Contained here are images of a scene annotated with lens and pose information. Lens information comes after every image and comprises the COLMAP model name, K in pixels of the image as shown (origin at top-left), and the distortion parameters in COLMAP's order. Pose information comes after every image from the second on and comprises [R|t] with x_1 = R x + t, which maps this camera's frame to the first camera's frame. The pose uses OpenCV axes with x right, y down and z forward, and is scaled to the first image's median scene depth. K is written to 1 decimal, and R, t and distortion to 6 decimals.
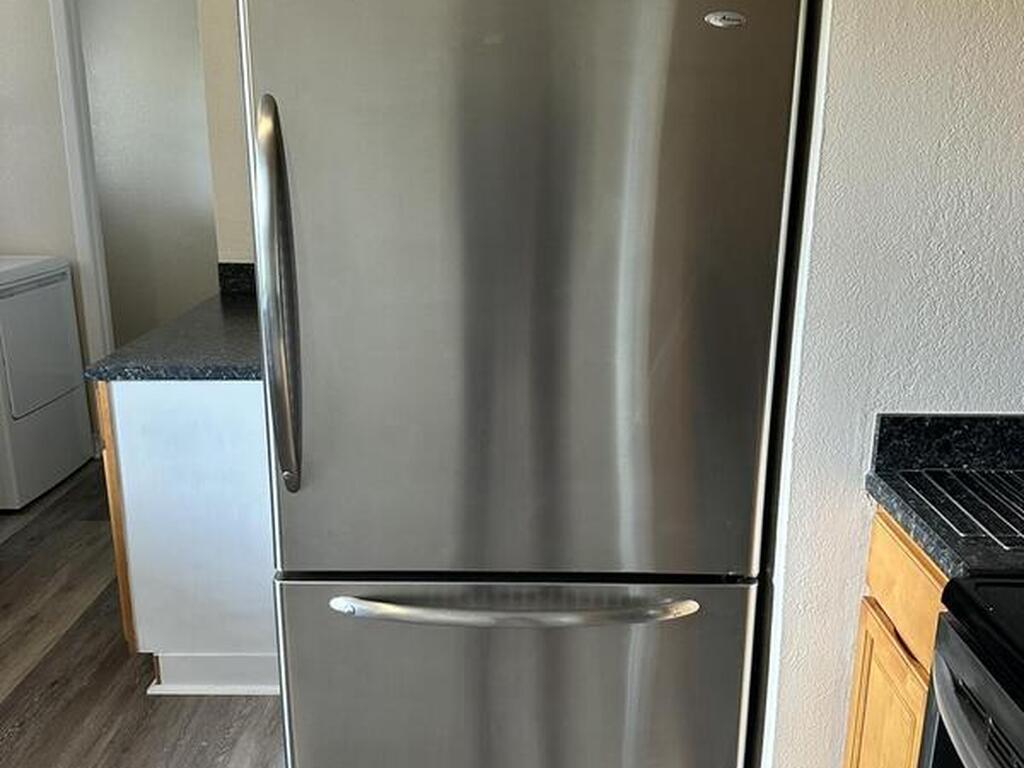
lens RADIAL K [[968.8, 0, 517.5], [0, 968.8, 394.2], [0, 0, 1]] dist [0.046039, 0.000000]
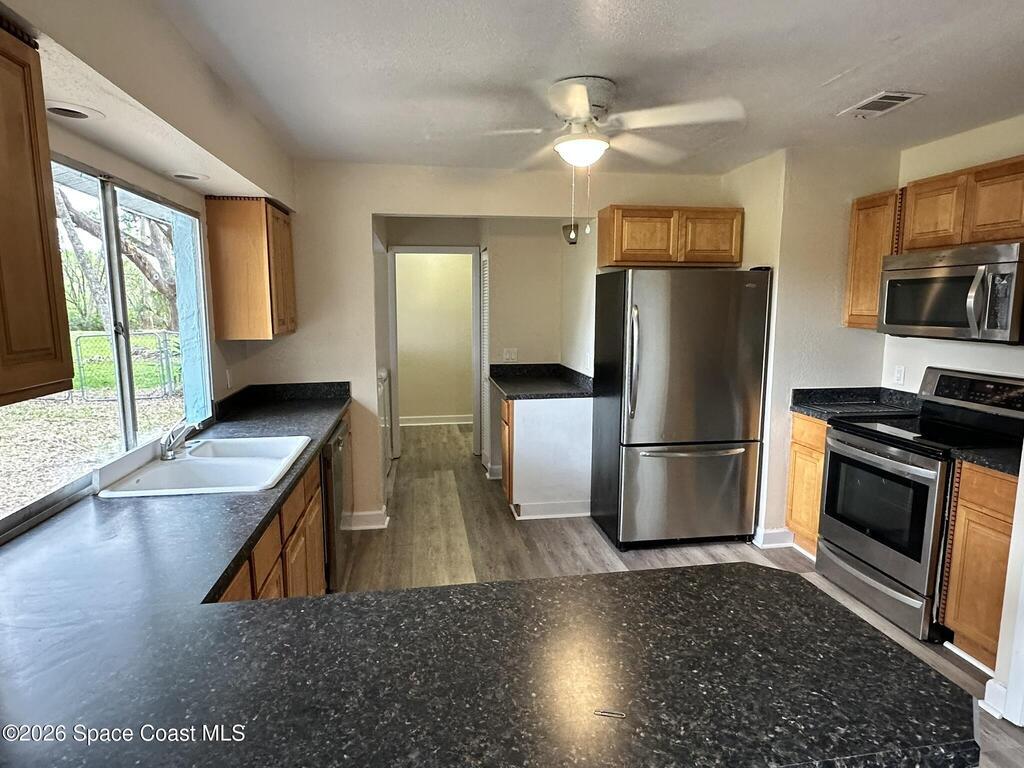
lens RADIAL K [[617.7, 0, 511.6], [0, 617.7, 387.1], [0, 0, 1]] dist [-0.003383, 0.004371]
pose [[0.985287, -0.026373, 0.168864, -0.726636], [0.048603, 0.990466, -0.128900, 0.179857], [-0.163854, 0.135211, 0.977174, -0.747200]]
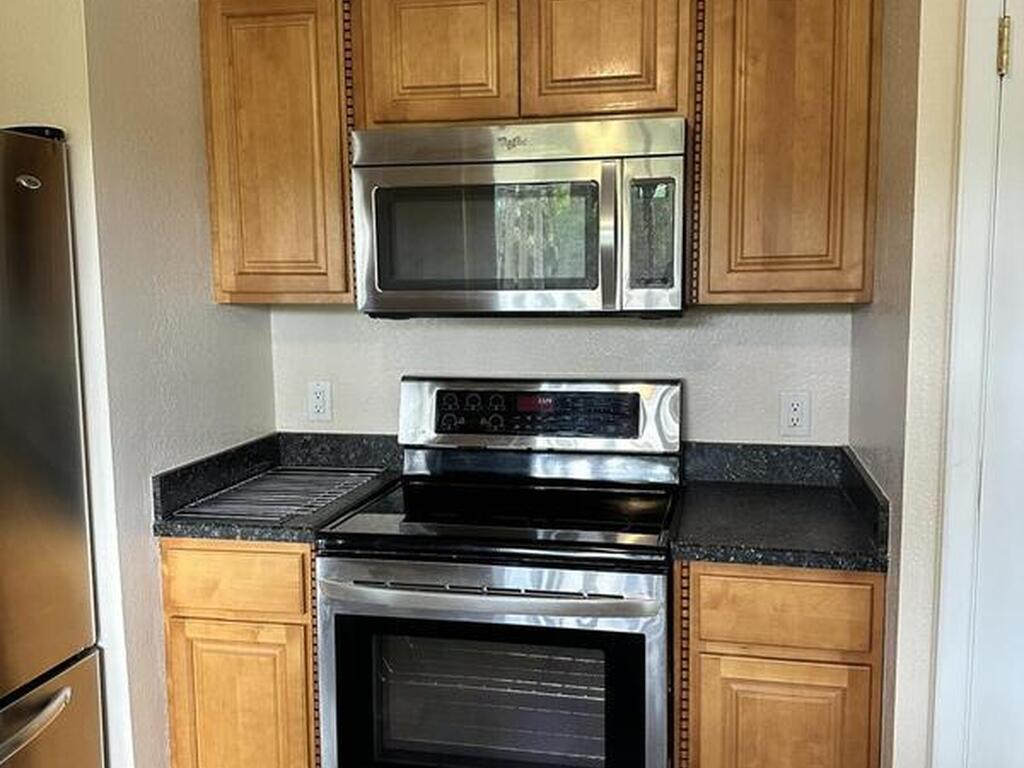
lens RADIAL K [[968.8, 0, 510.7], [0, 968.8, 387.9], [0, 0, 1]] dist [0.046039, 0.000000]
pose [[0.186632, -0.122795, 0.974726, -0.569857], [0.274697, 0.959107, 0.068230, -0.036340], [-0.943244, 0.255021, 0.212732, 0.154577]]
